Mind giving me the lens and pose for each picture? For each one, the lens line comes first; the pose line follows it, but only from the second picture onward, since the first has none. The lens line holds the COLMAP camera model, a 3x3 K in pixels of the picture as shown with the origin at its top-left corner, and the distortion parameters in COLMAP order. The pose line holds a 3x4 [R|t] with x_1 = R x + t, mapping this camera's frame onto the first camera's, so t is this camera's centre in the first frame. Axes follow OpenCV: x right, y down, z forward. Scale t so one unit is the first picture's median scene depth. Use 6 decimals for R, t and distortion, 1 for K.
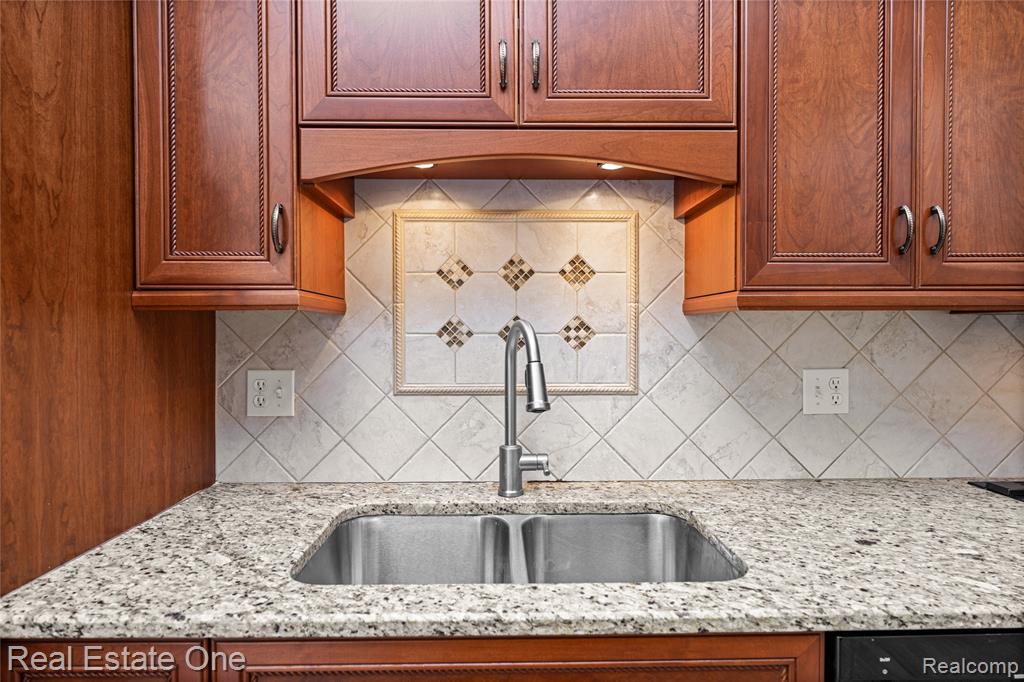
lens RADIAL K [[565.2, 0, 515.0], [0, 565.2, 333.3], [0, 0, 1]] dist [0.002900, 0.001807]
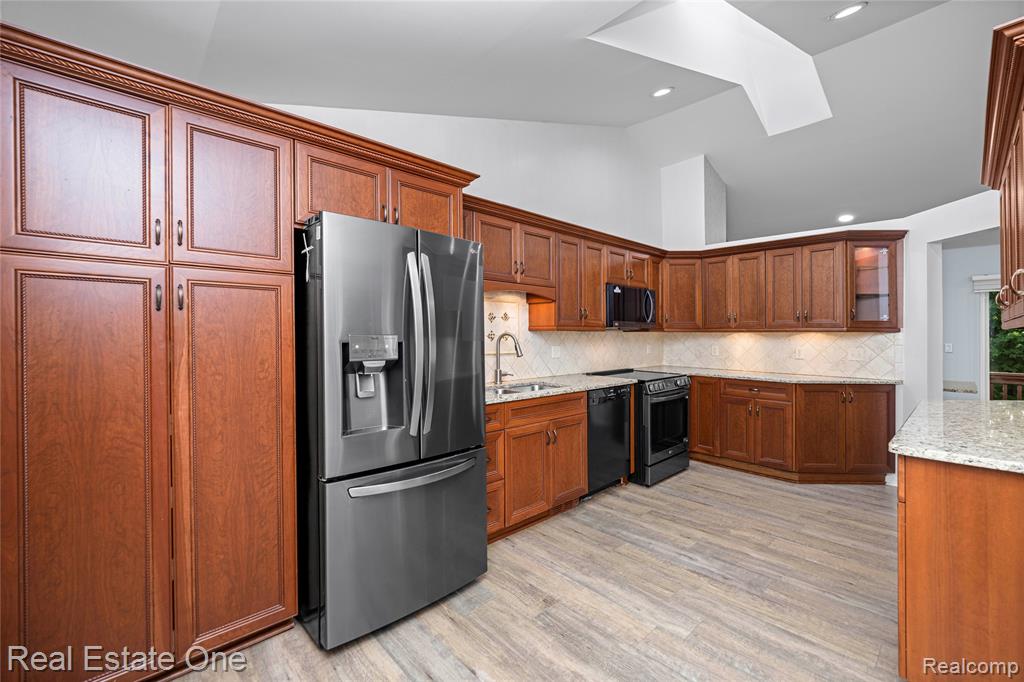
lens RADIAL K [[424.6, 0, 509.5], [0, 424.6, 335.5], [0, 0, 1]] dist [-0.000316, -0.000567]
pose [[0.743341, 0.003051, 0.668906, -1.705050], [-0.004218, 0.999991, 0.000127, -0.003880], [-0.668900, -0.002916, 0.743347, -0.955946]]
